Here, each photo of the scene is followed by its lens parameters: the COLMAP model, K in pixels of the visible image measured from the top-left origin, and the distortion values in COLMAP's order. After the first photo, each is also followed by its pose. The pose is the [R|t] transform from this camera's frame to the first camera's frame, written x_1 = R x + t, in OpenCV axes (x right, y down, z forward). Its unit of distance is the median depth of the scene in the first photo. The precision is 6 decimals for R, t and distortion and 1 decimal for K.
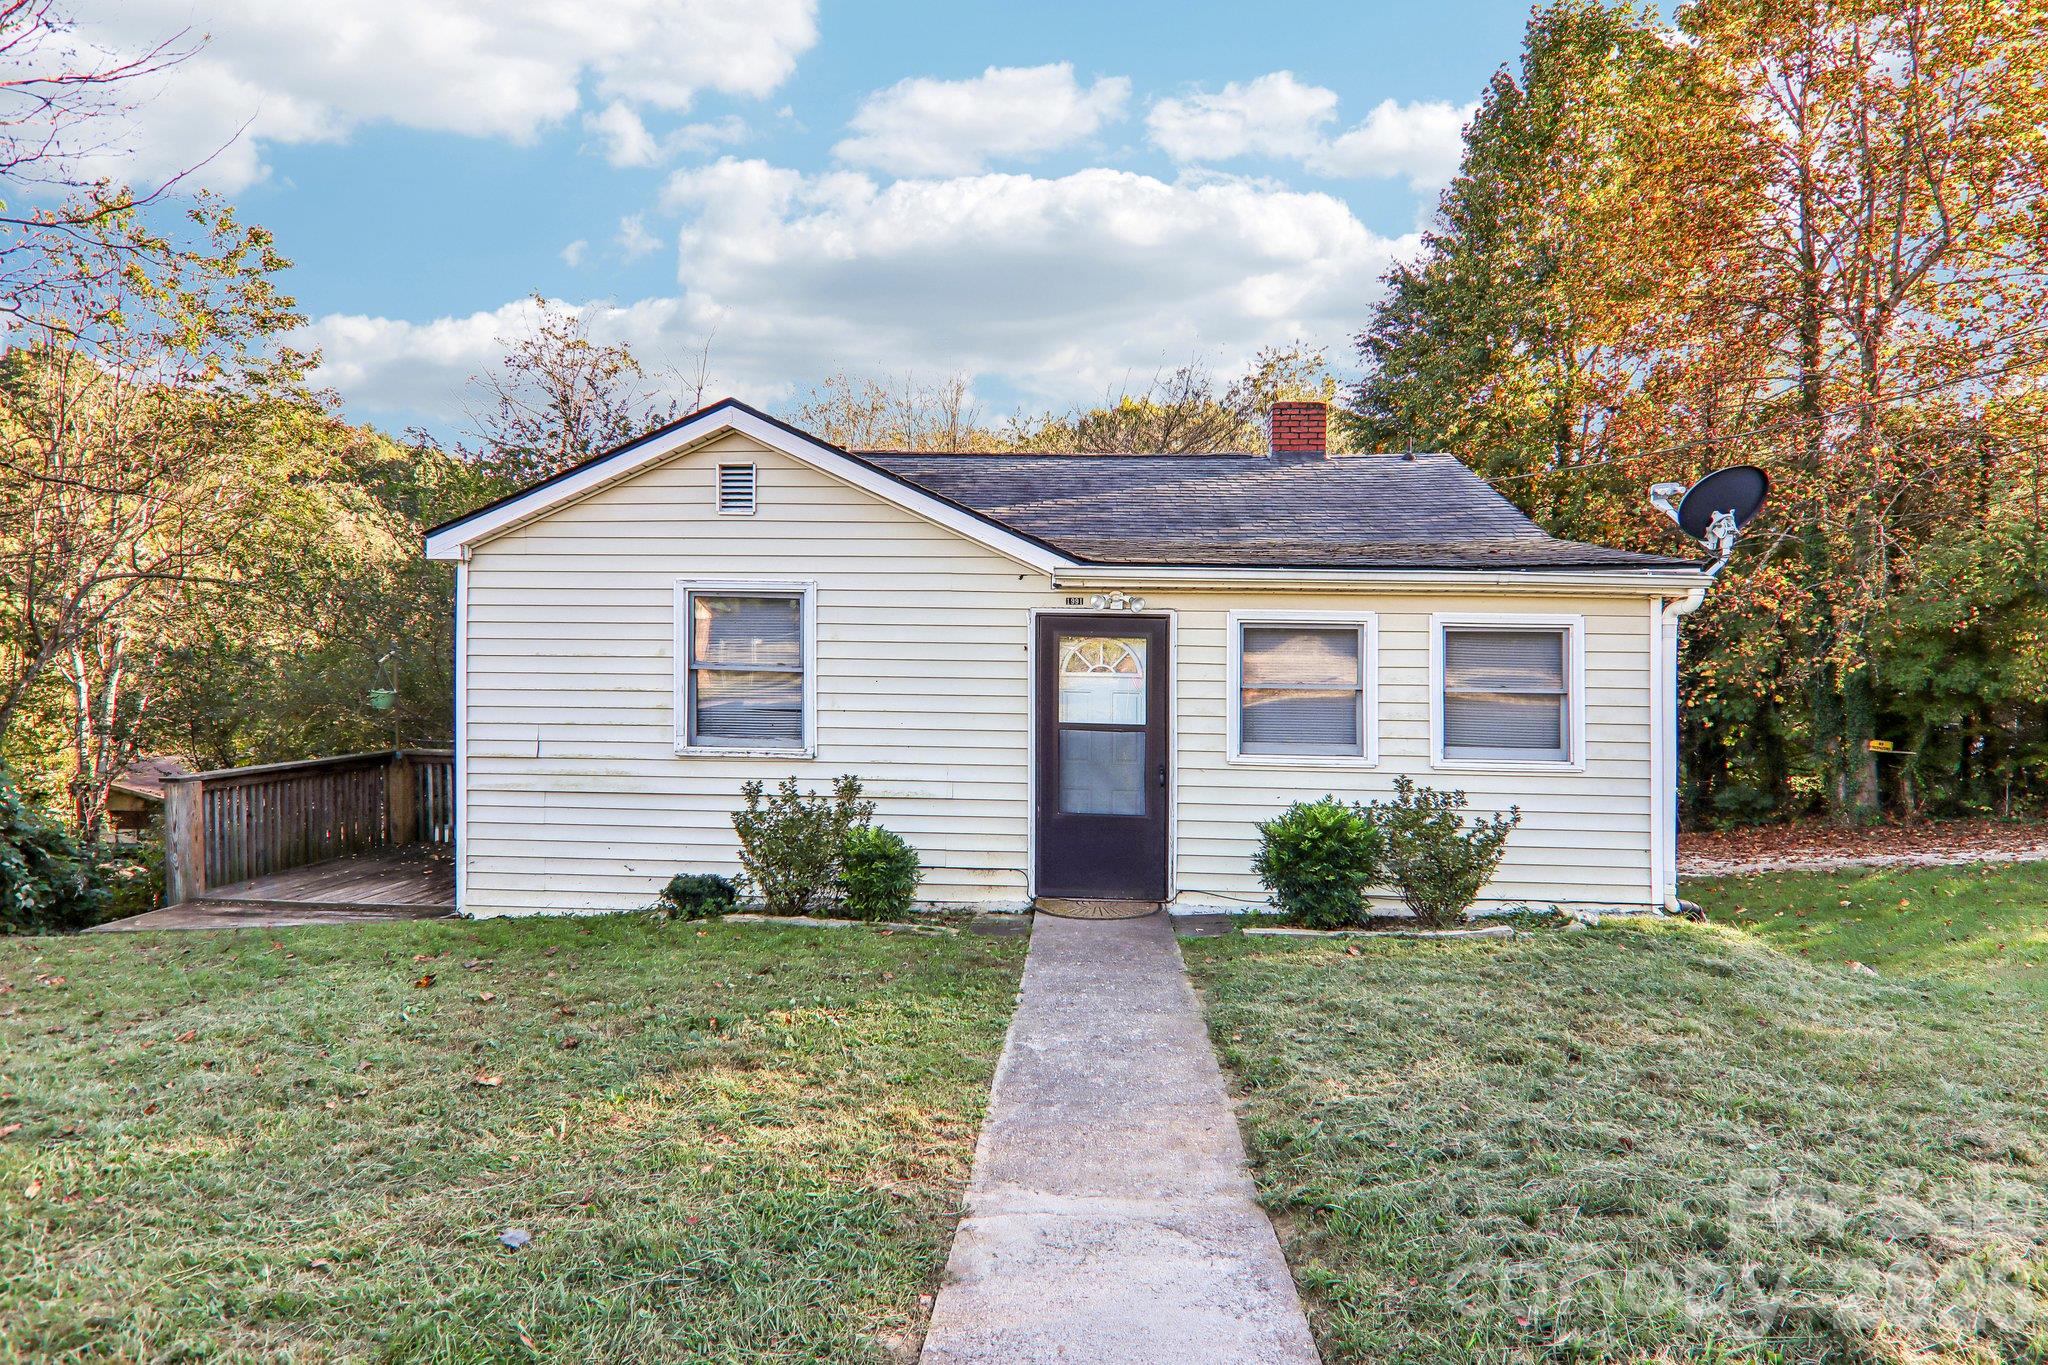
lens RADIAL K [[1134.9, 0, 1021.2], [0, 1134.9, 669.0], [0, 0, 1]] dist [0.001532, -0.001067]
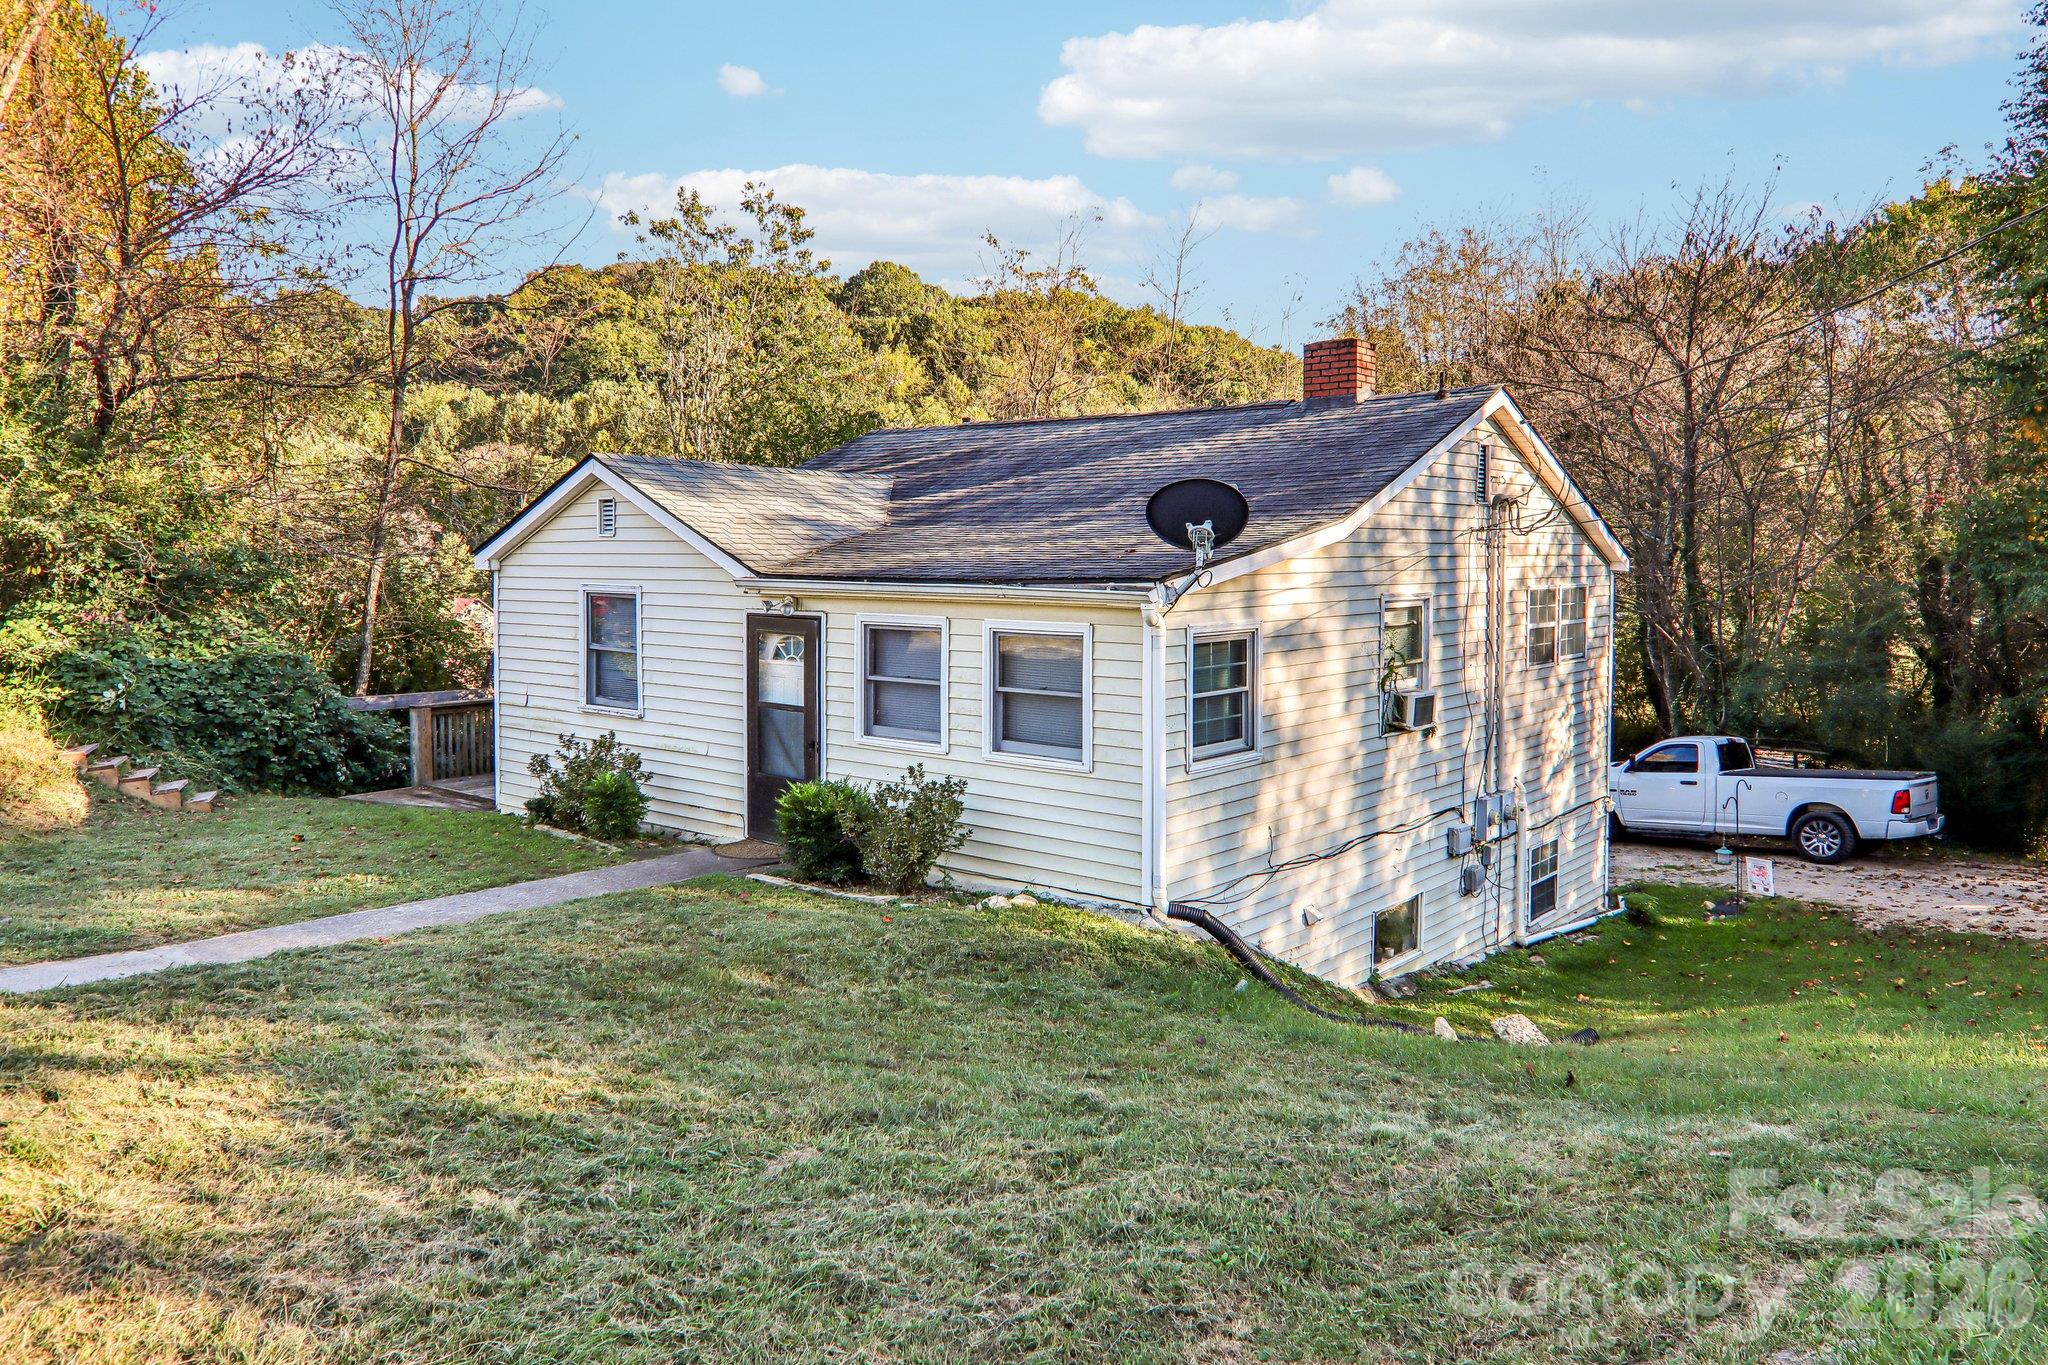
lens RADIAL K [[1397.2, 0, 1060.3], [0, 1397.2, 627.7], [0, 0, 1]] dist [-0.009709, 0.035174]
pose [[0.827683, 0.021351, -0.560789, 1.173011], [0.005547, 0.998916, 0.046220, -0.102260], [0.561168, -0.041367, 0.826668, -0.080188]]
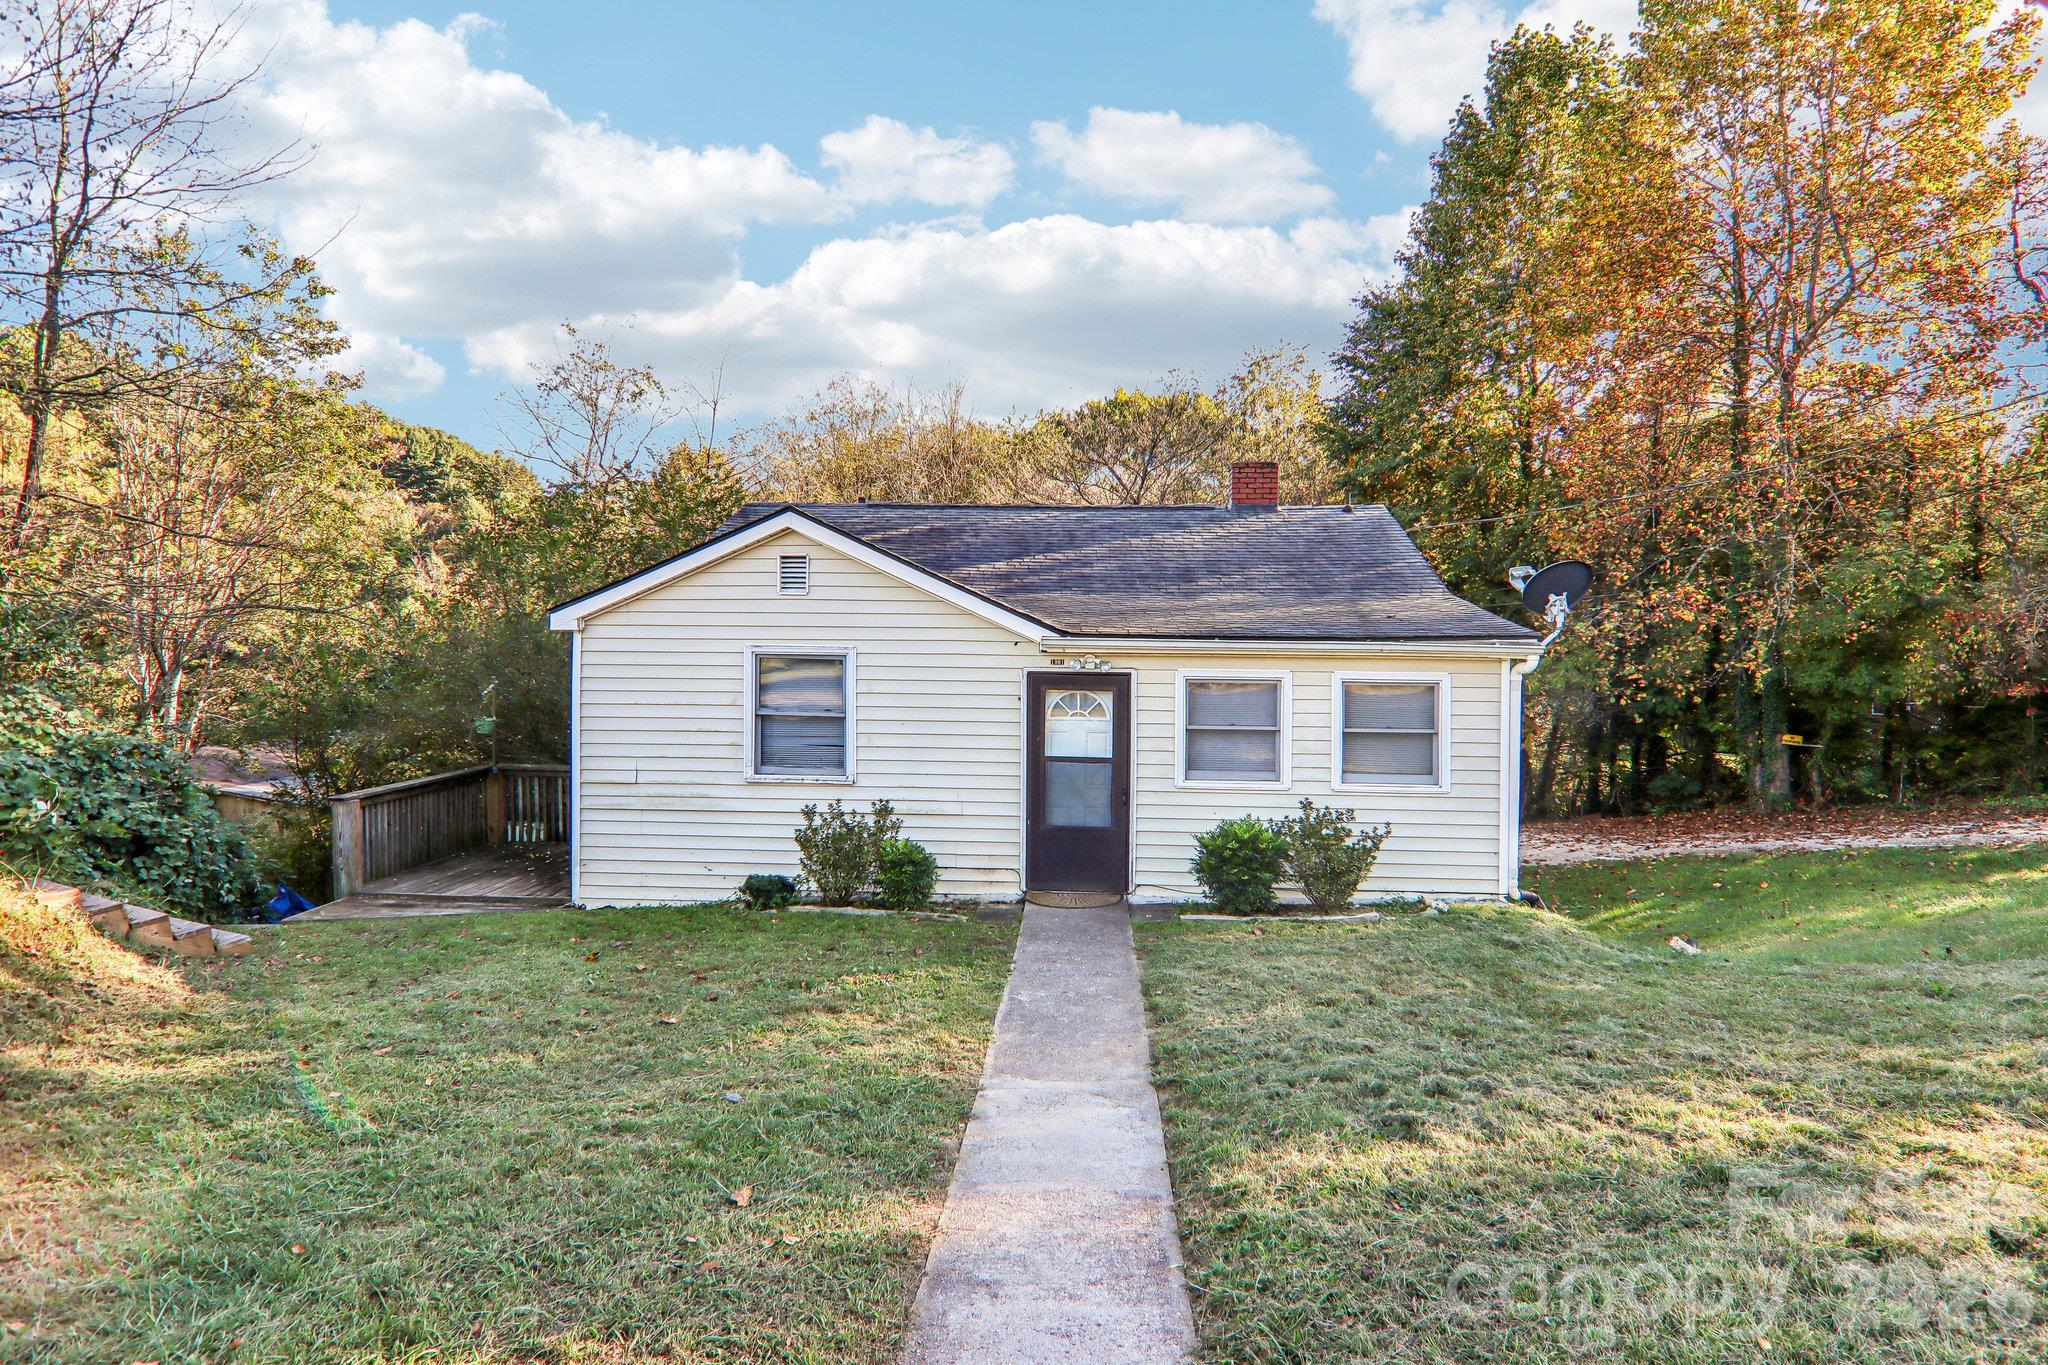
lens RADIAL K [[1126.9, 0, 1035.0], [0, 1126.9, 686.2], [0, 0, 1]] dist [-0.001289, -0.000040]
pose [[0.999901, -0.001591, 0.013963, 0.004381], [0.001093, 0.999366, 0.035591, -0.078177], [-0.014011, -0.035573, 0.999269, -0.279161]]
